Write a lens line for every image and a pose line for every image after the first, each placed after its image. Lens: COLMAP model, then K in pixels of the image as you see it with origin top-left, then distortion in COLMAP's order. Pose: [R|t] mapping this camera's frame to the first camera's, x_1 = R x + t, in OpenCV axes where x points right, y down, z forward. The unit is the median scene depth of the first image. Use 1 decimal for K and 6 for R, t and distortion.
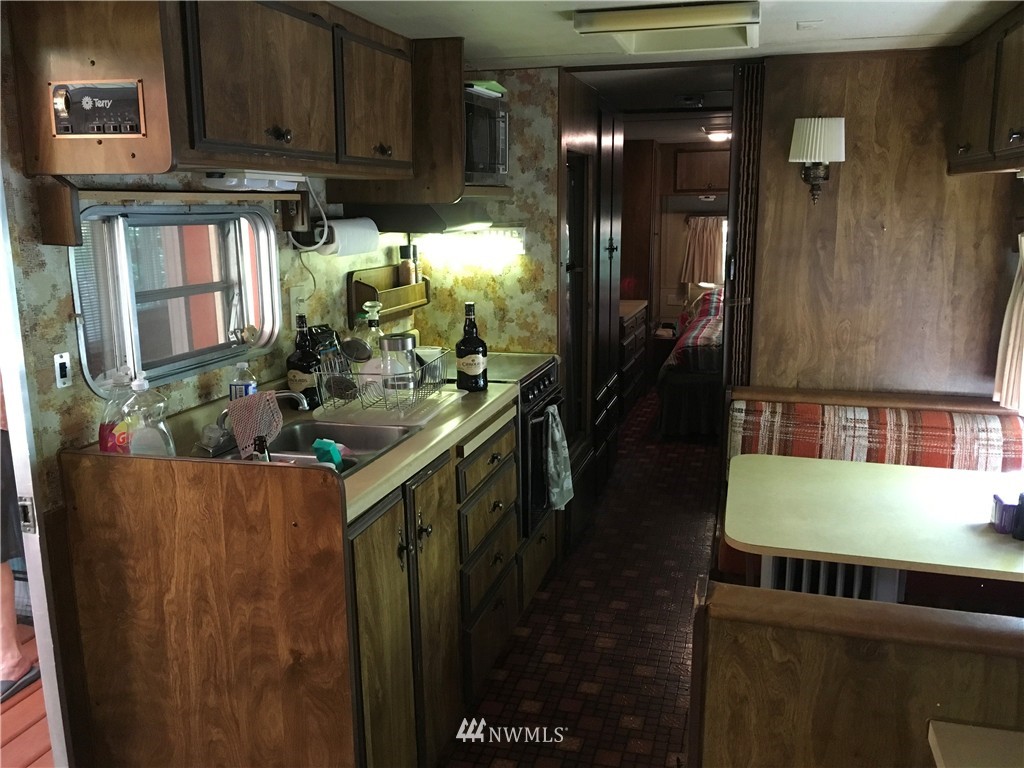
lens RADIAL K [[878.7, 0, 512.3], [0, 878.7, 387.3], [0, 0, 1]] dist [0.067447, -0.090690]
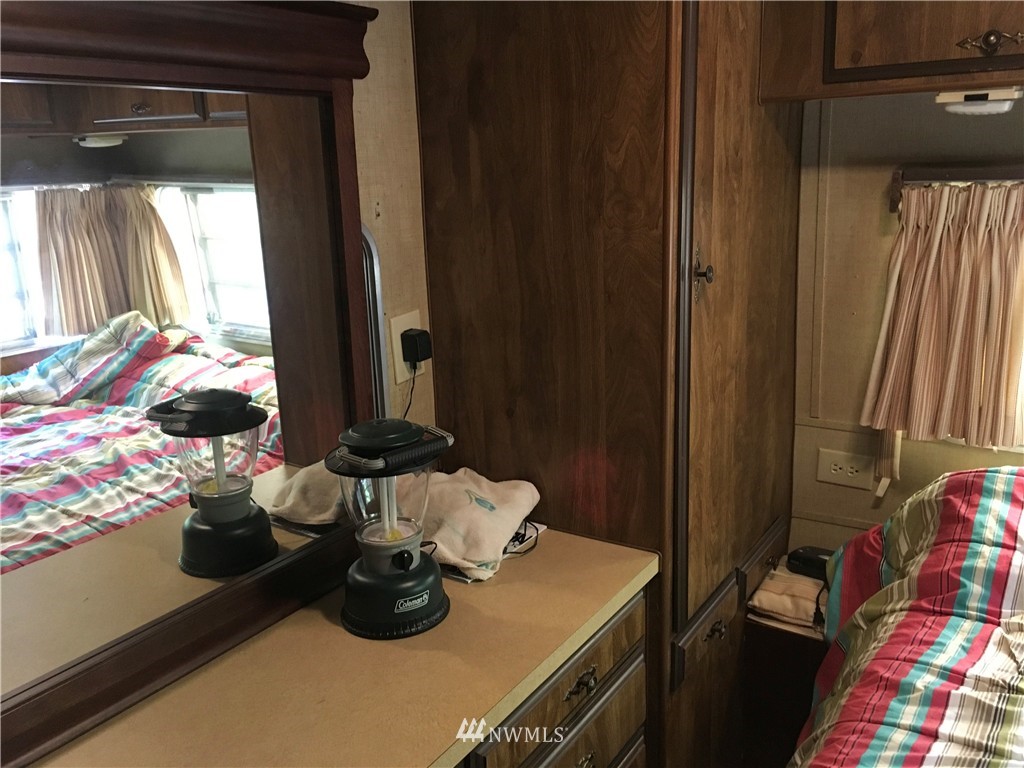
lens RADIAL K [[878.7, 0, 512.3], [0, 878.7, 382.2], [0, 0, 1]] dist [0.067447, -0.090690]
pose [[0.954467, 0.053699, -0.293443, 0.173741], [-0.036788, 0.997345, 0.062851, -0.149810], [0.296038, -0.049194, 0.953908, 0.730153]]
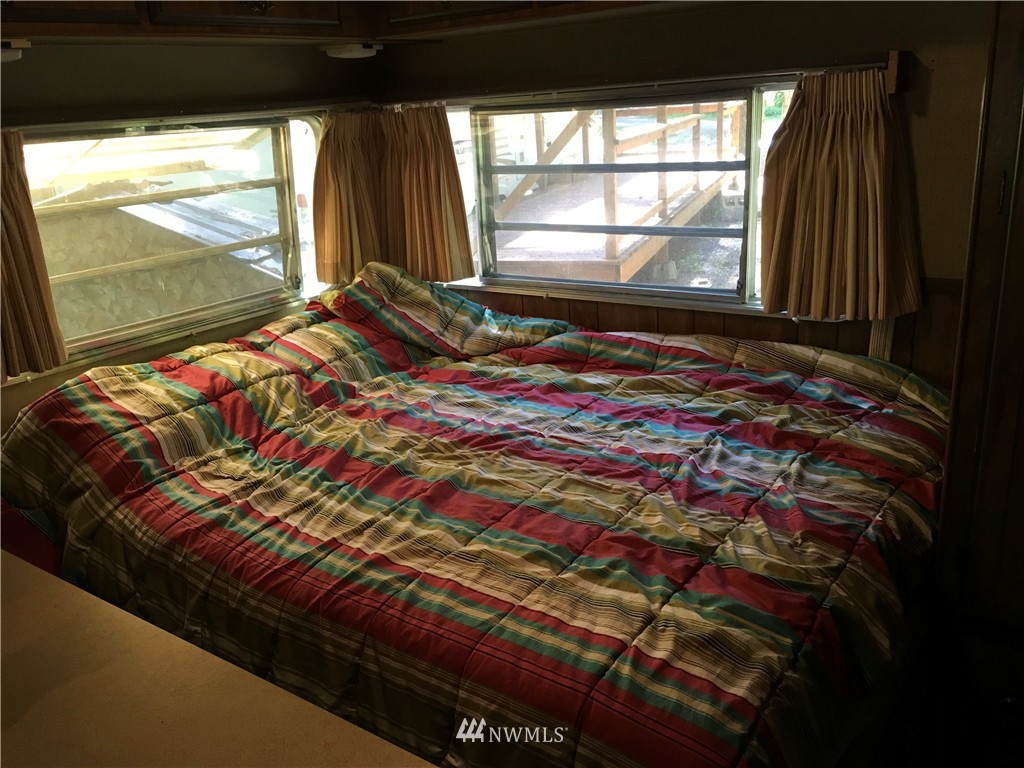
lens RADIAL K [[878.7, 0, 510.6], [0, 878.7, 384.2], [0, 0, 1]] dist [0.067447, -0.090690]
pose [[0.344617, -0.298321, 0.890081, 0.026182], [0.247255, 0.943527, 0.220504, -0.142324], [-0.905596, 0.144087, 0.398917, 0.765597]]
